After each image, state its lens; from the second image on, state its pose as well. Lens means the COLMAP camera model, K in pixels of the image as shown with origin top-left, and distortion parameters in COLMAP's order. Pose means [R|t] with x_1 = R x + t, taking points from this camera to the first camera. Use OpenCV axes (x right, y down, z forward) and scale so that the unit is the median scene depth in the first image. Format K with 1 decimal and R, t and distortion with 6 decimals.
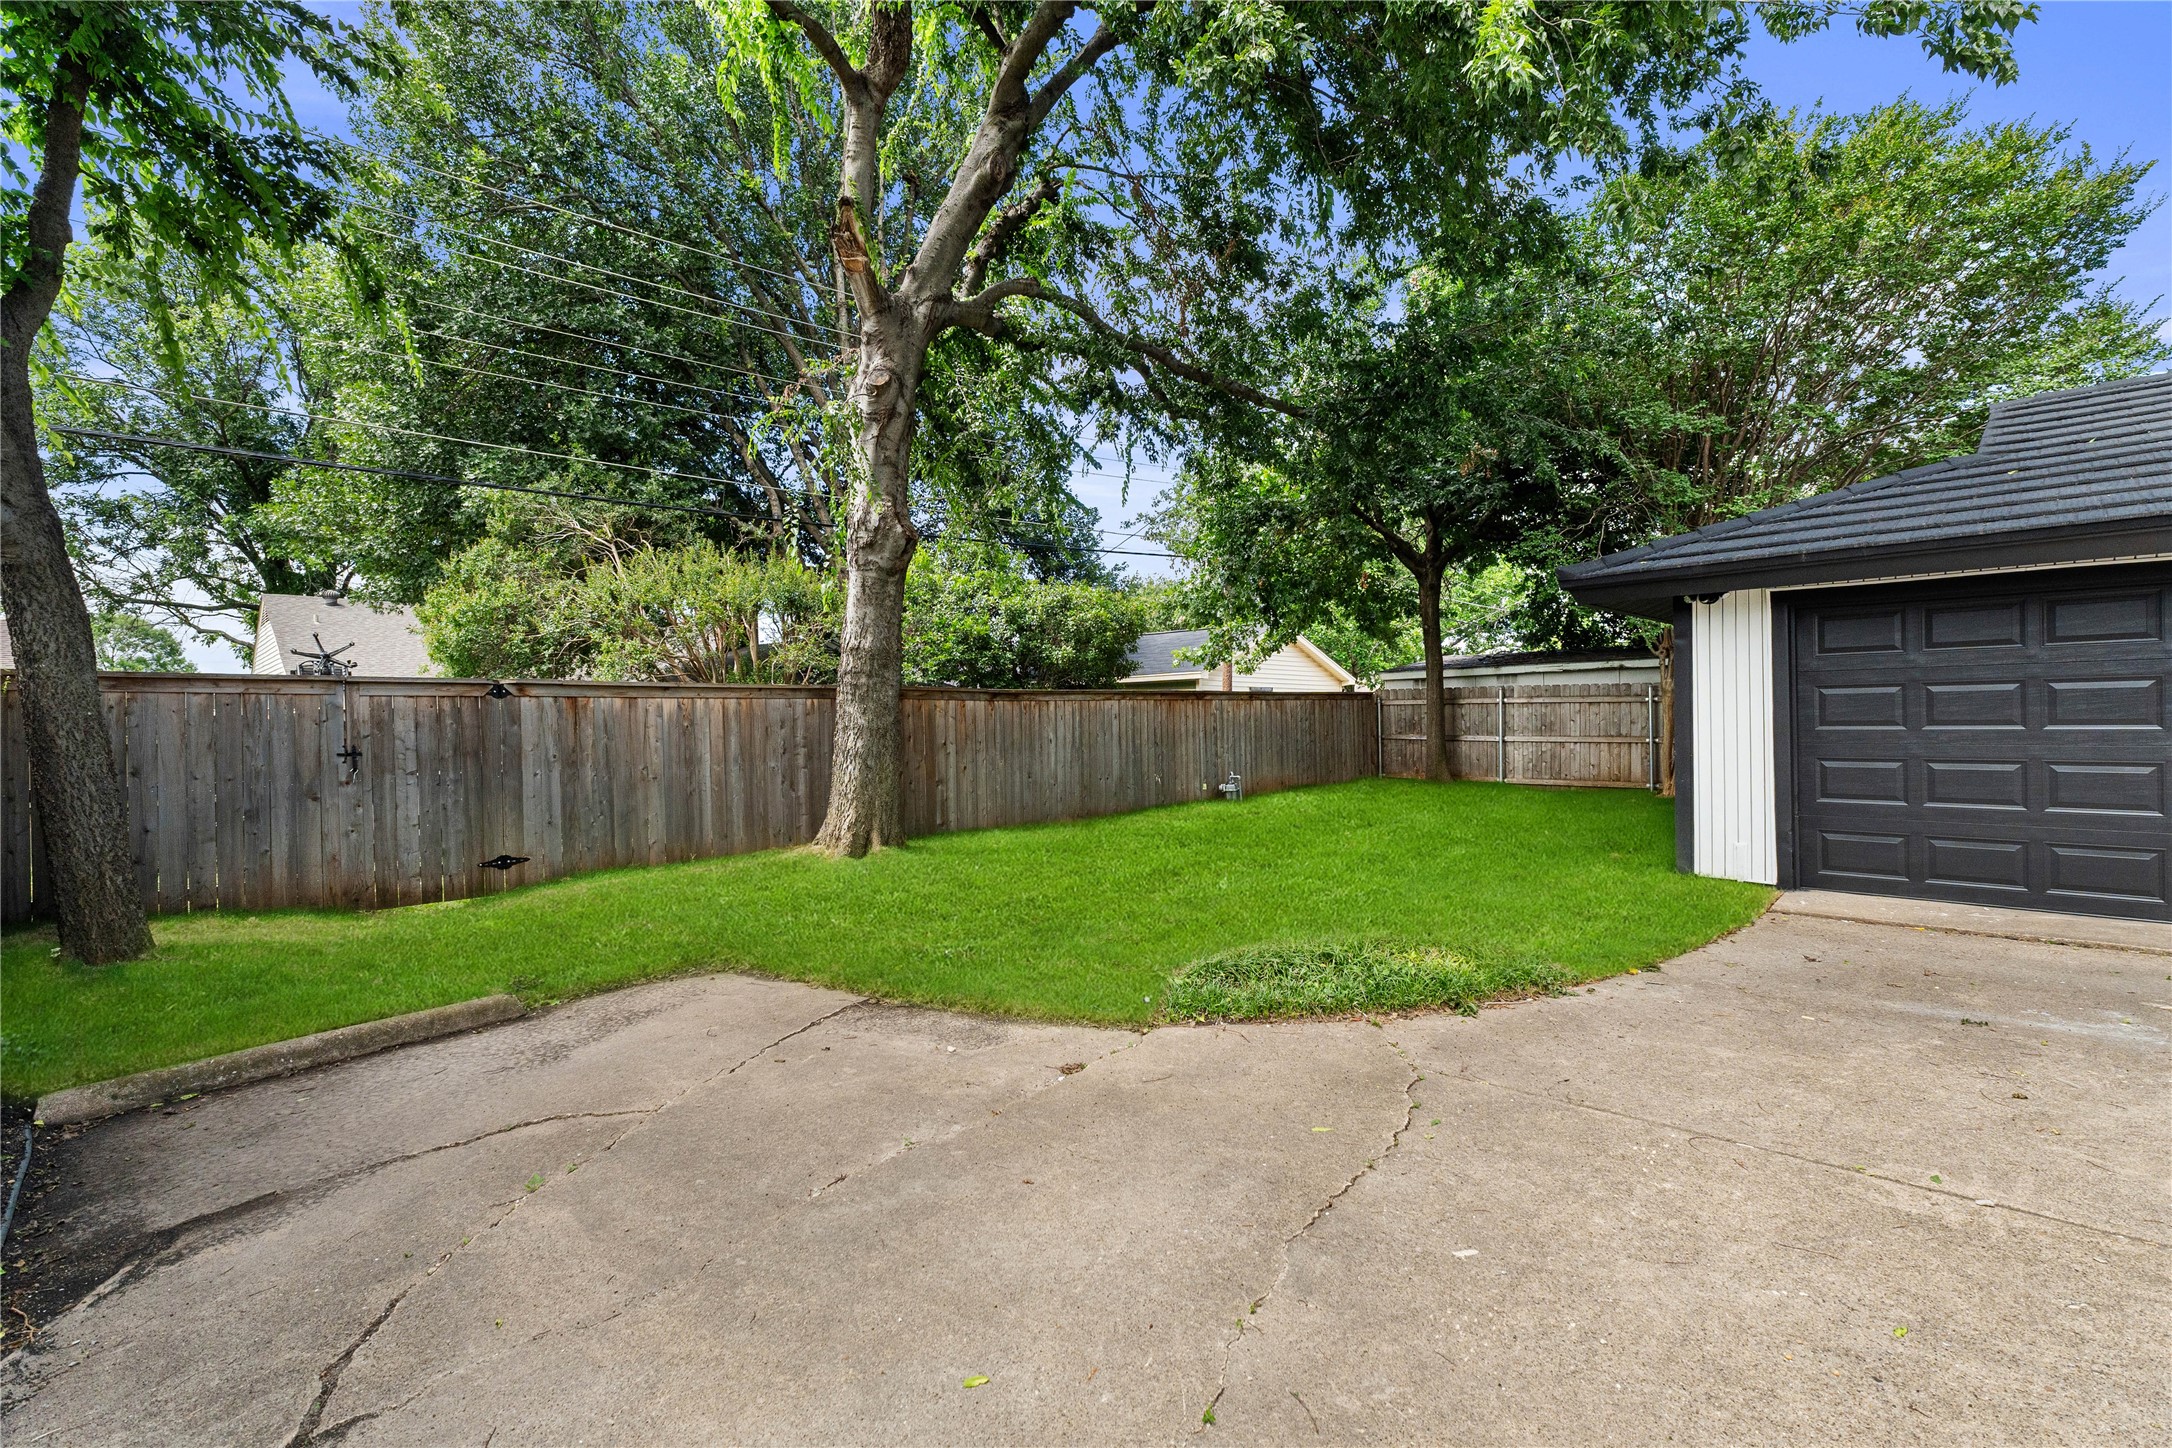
lens RADIAL K [[930.4, 0, 1071.1], [0, 930.4, 726.4], [0, 0, 1]] dist [0.006064, 0.000575]
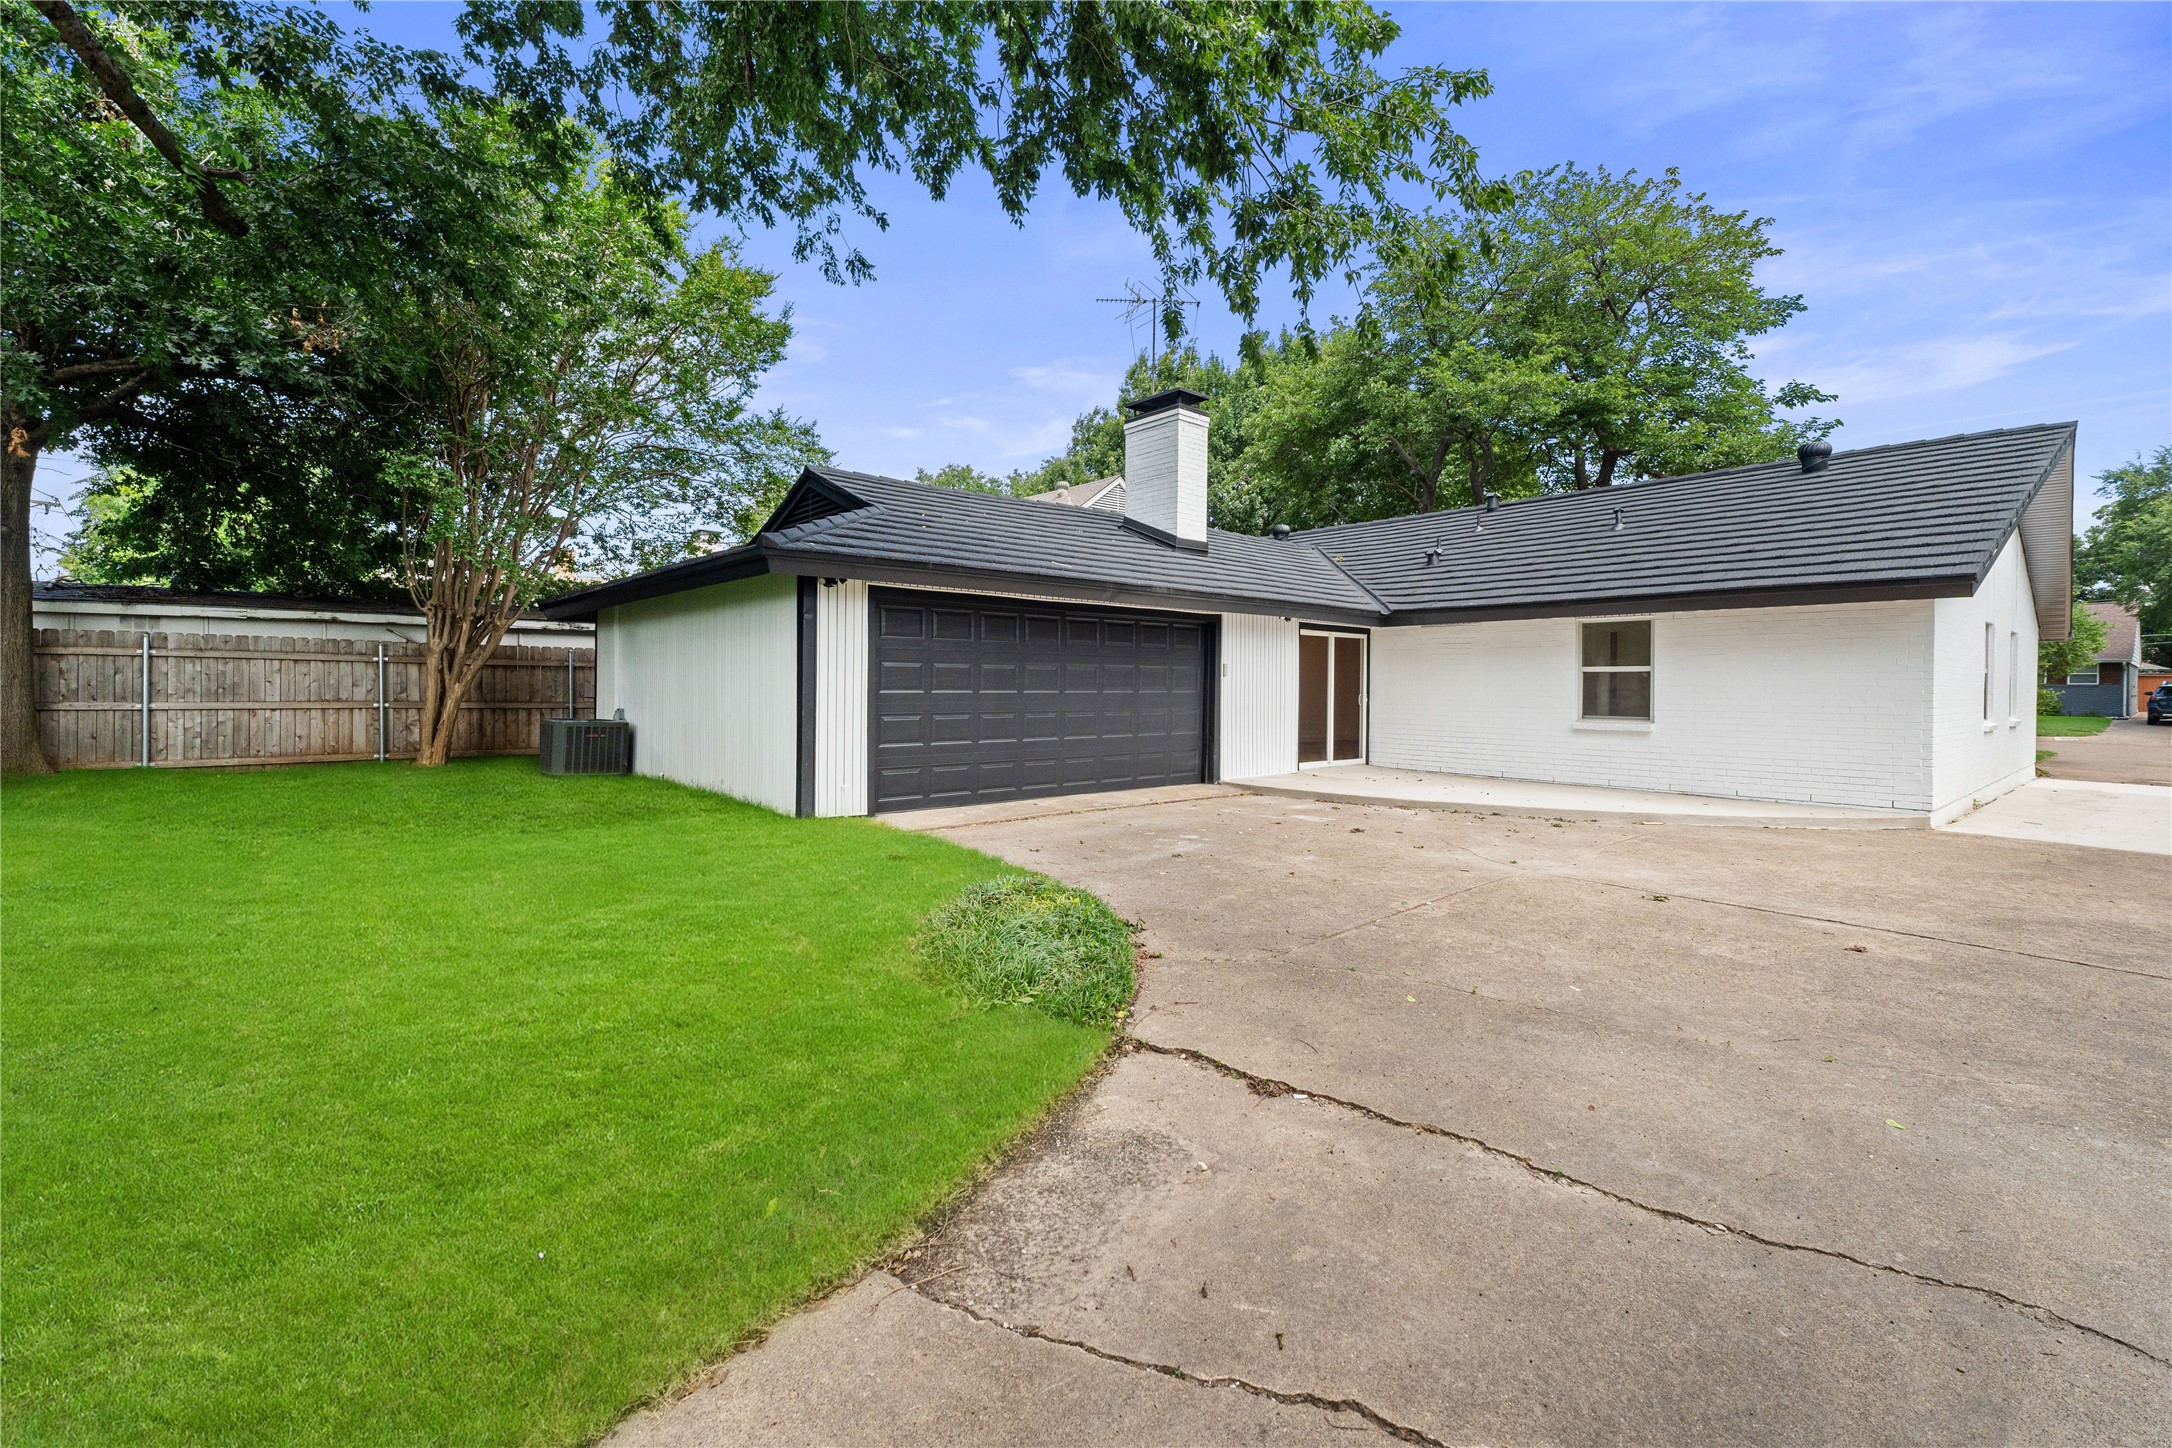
lens RADIAL K [[930.4, 0, 1056.0], [0, 930.4, 679.9], [0, 0, 1]] dist [0.006064, 0.000575]
pose [[0.080498, 0.014199, 0.996654, -0.689358], [-0.002805, 0.999898, -0.014018, 0.004743], [-0.996751, -0.001668, 0.080529, 0.891881]]
